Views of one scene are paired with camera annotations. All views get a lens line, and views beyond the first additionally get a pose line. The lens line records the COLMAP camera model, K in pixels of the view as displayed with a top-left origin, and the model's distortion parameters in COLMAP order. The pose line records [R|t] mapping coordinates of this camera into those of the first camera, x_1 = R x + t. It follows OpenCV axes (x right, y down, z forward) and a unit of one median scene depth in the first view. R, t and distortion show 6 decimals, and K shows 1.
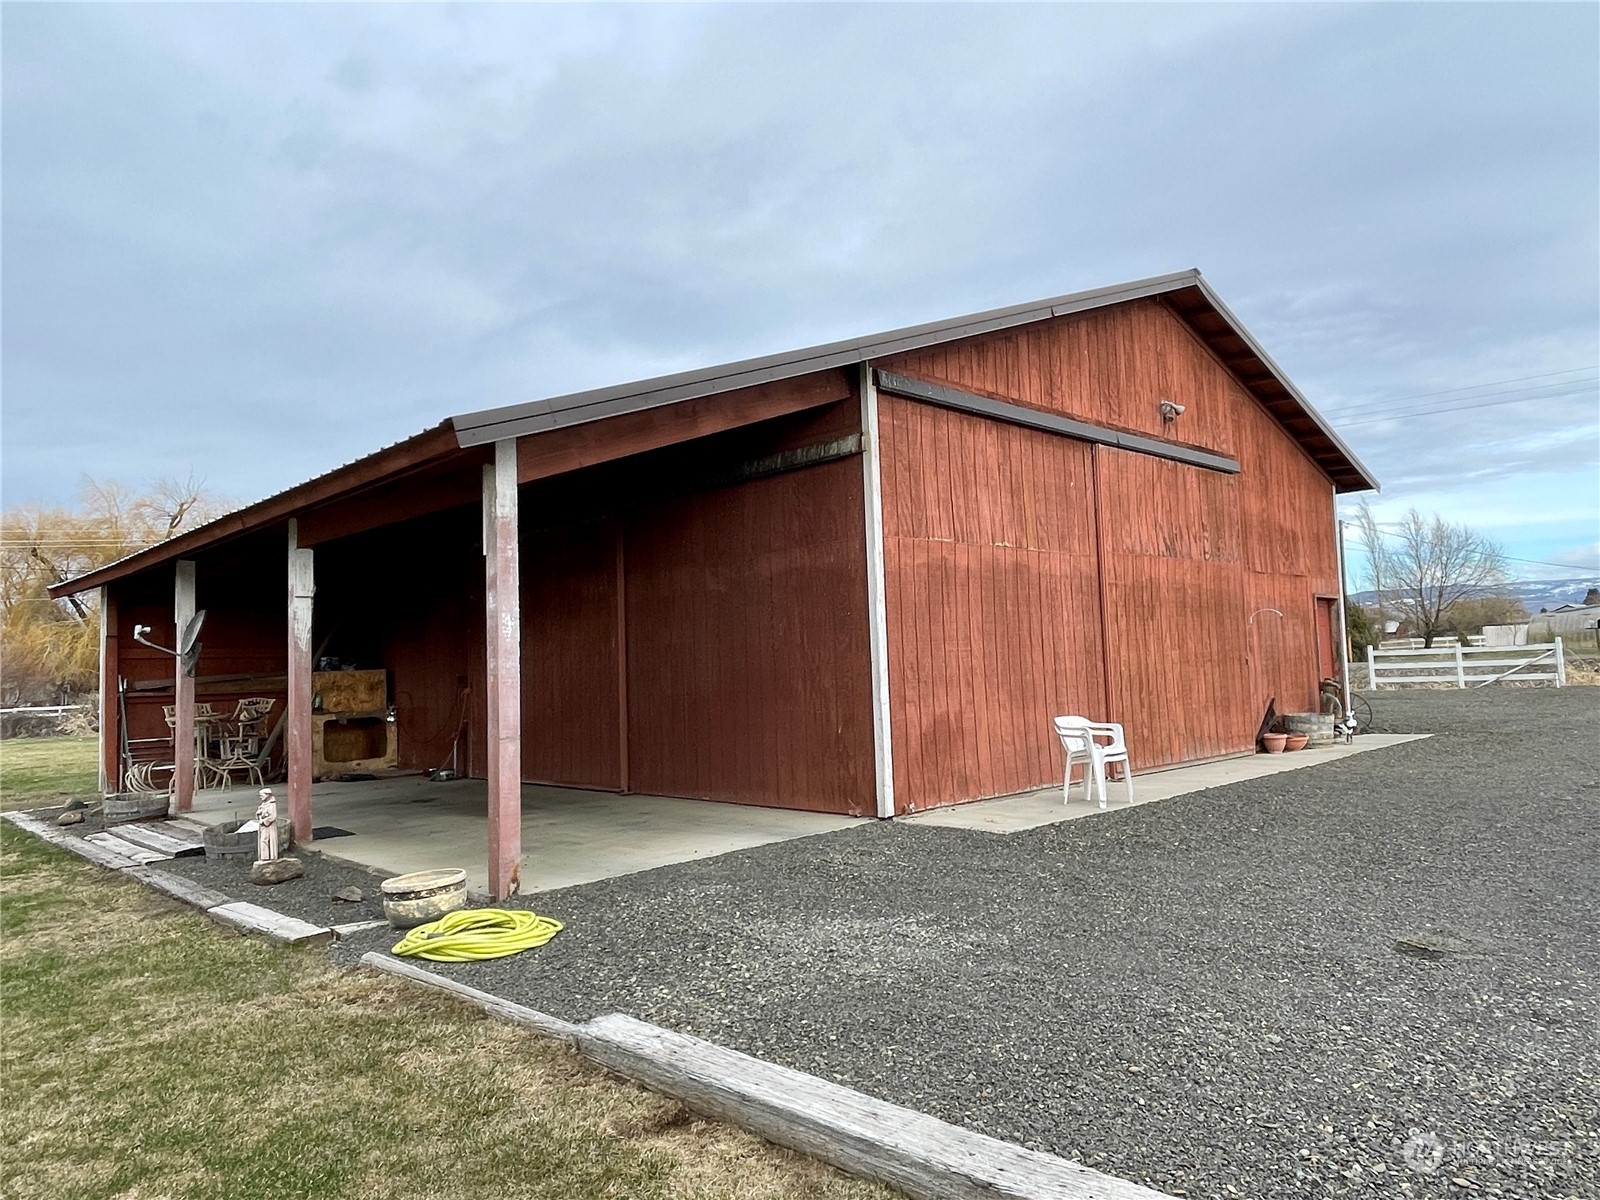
lens RADIAL K [[1073.2, 0, 801.8], [0, 1073.2, 594.9], [0, 0, 1]] dist [0.000836, -0.000524]
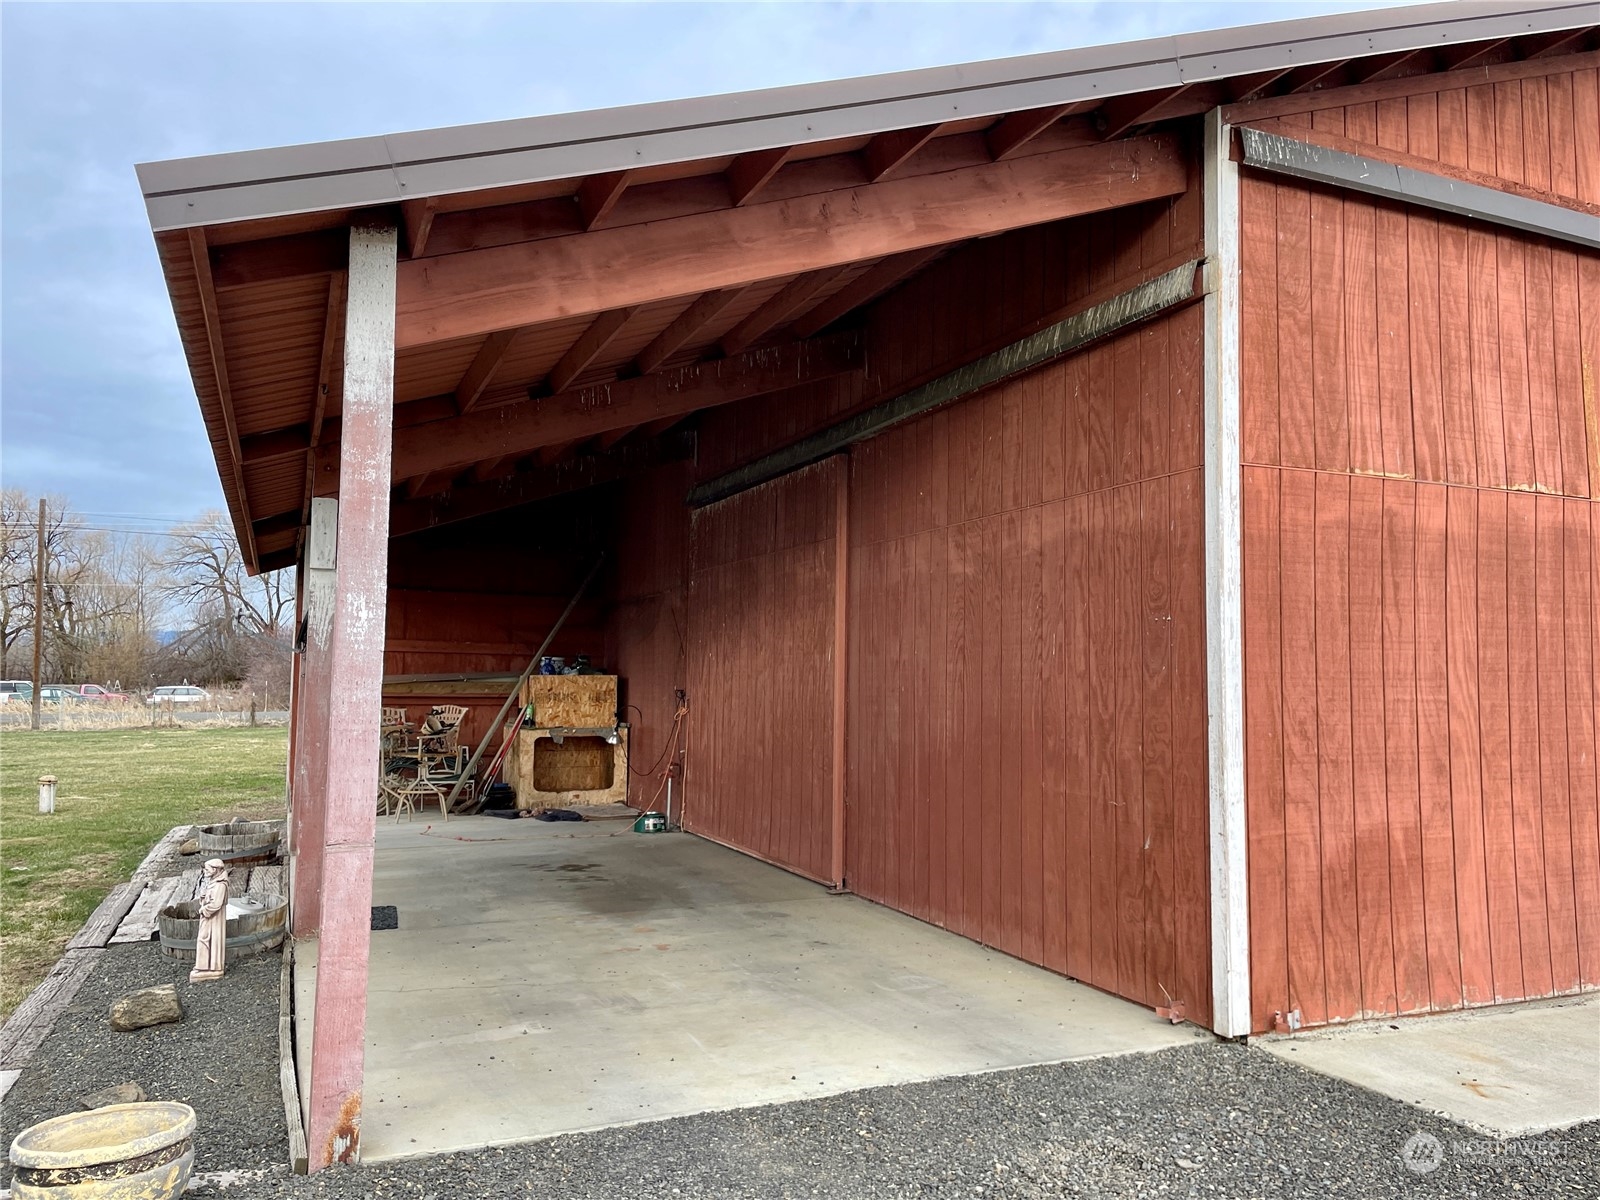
lens RADIAL K [[1214.4, 0, 793.1], [0, 1214.4, 600.7], [0, 0, 1]] dist [0.098686, -0.143817]
pose [[0.929587, 0.023848, -0.367831, 0.087668], [-0.022108, 0.999716, 0.008944, 0.007401], [0.367939, -0.000183, 0.929850, 0.372581]]
